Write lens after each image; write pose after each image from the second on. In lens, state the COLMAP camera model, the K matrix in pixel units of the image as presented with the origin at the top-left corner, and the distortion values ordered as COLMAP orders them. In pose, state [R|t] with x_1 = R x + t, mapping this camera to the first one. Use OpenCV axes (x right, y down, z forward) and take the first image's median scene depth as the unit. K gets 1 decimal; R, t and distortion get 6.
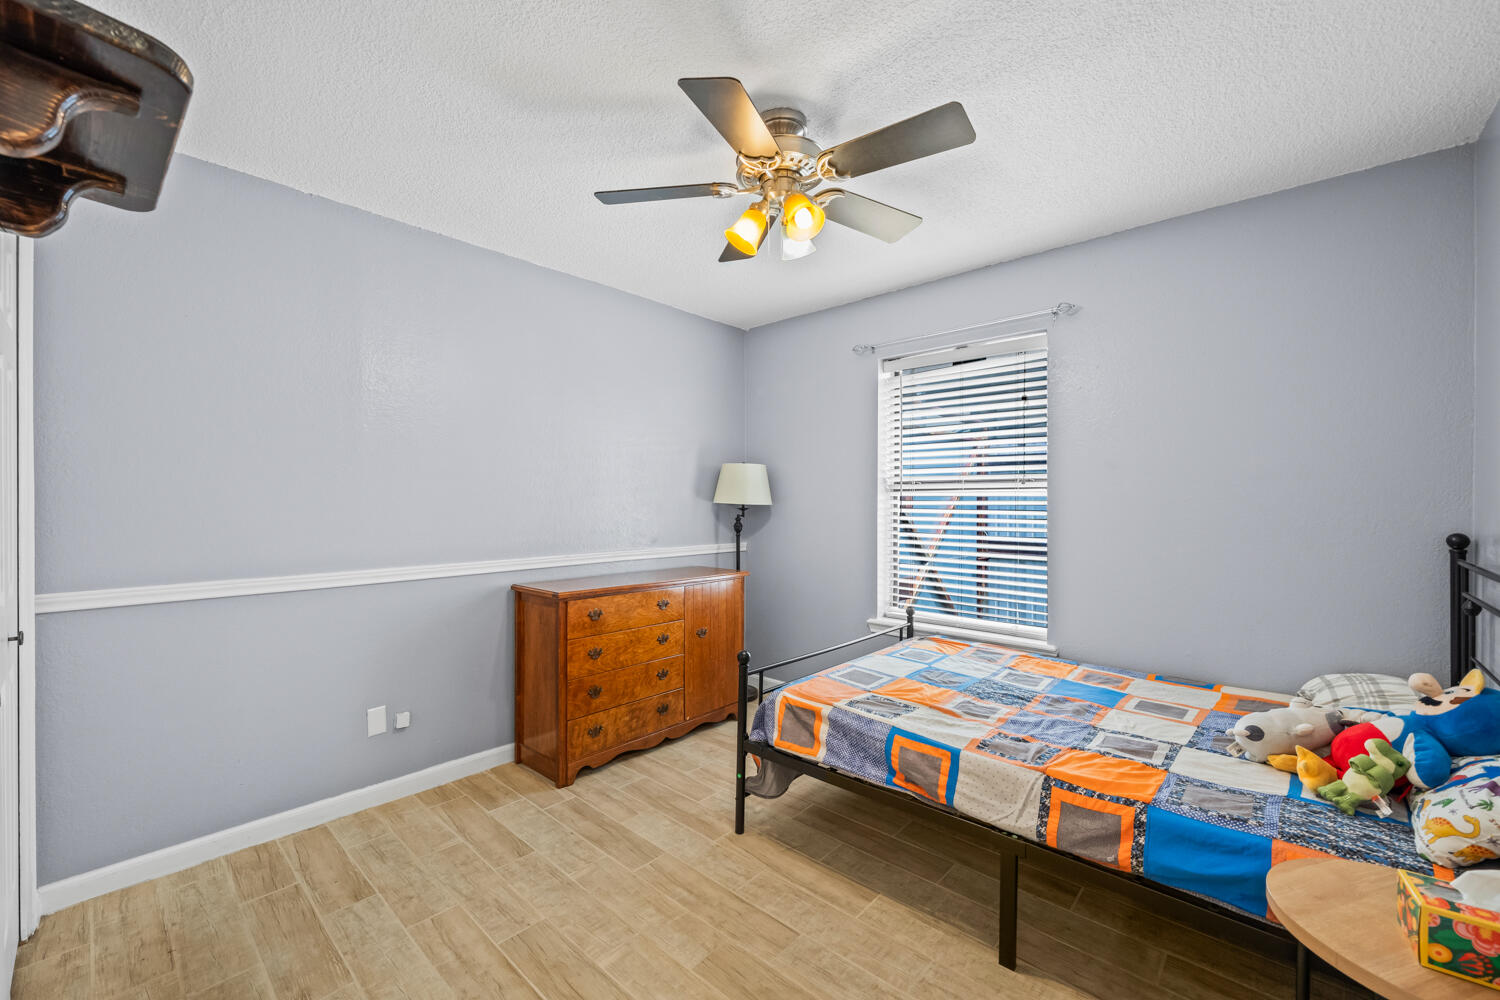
lens RADIAL K [[591.9, 0, 749.4], [0, 591.9, 498.8], [0, 0, 1]] dist [0.000051, -0.000001]
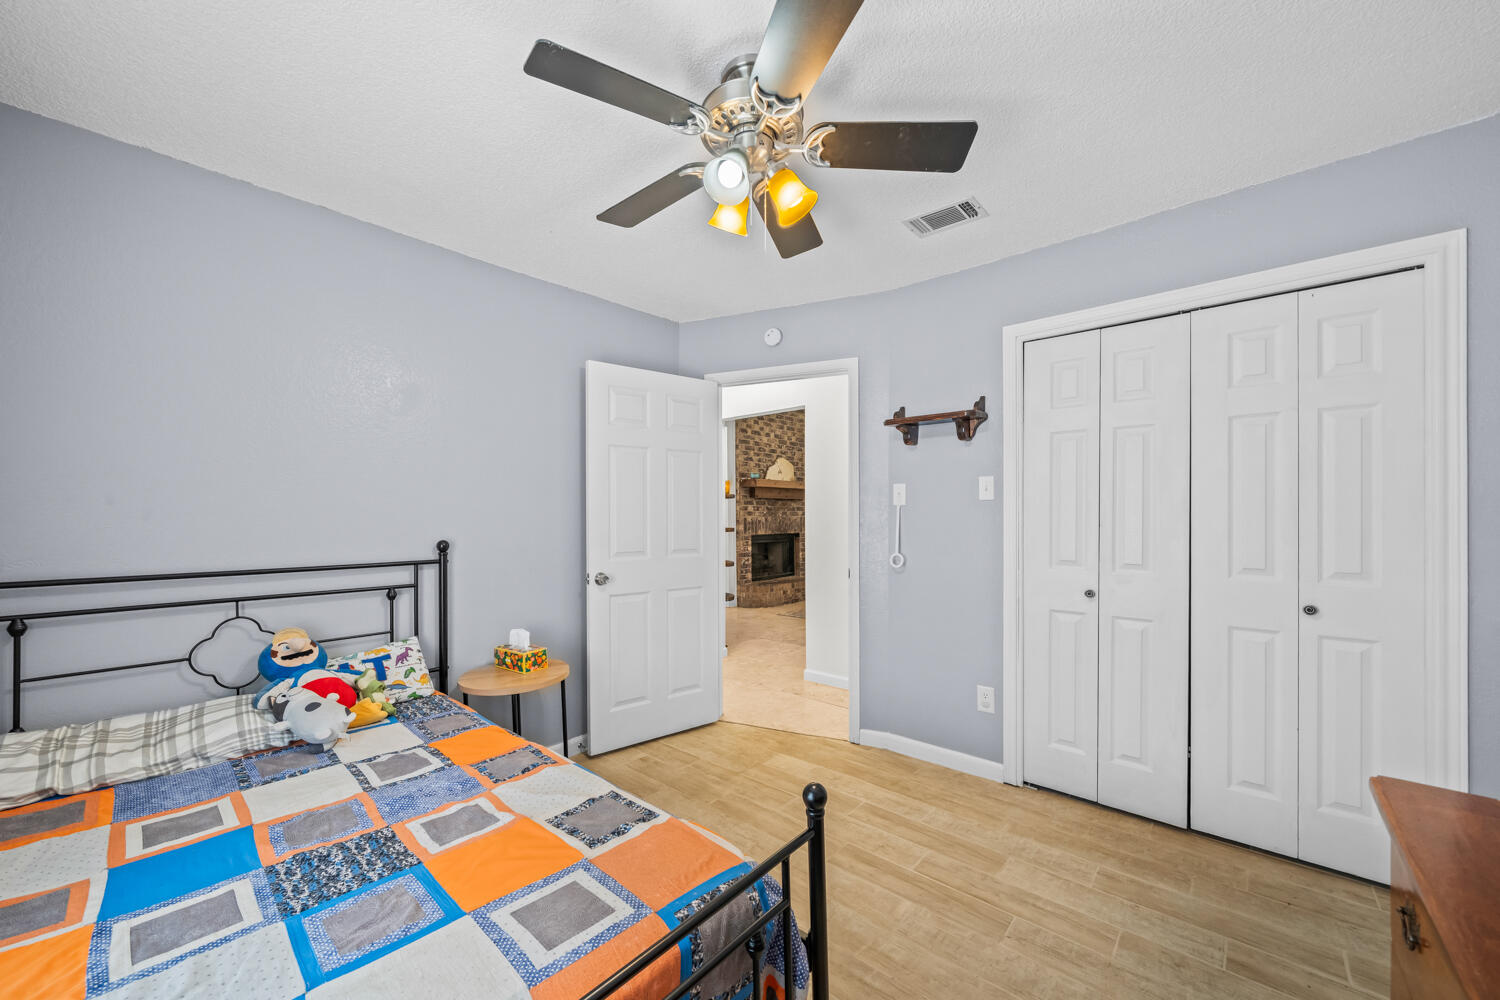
lens RADIAL K [[562.0, 0, 750.8], [0, 562.0, 509.3], [0, 0, 1]] dist [0.000084, 0.000007]
pose [[-0.999983, 0.001260, -0.005738, 0.056017], [0.001288, 0.999987, -0.004836, 0.001403], [0.005732, -0.004843, -0.999972, 1.644900]]
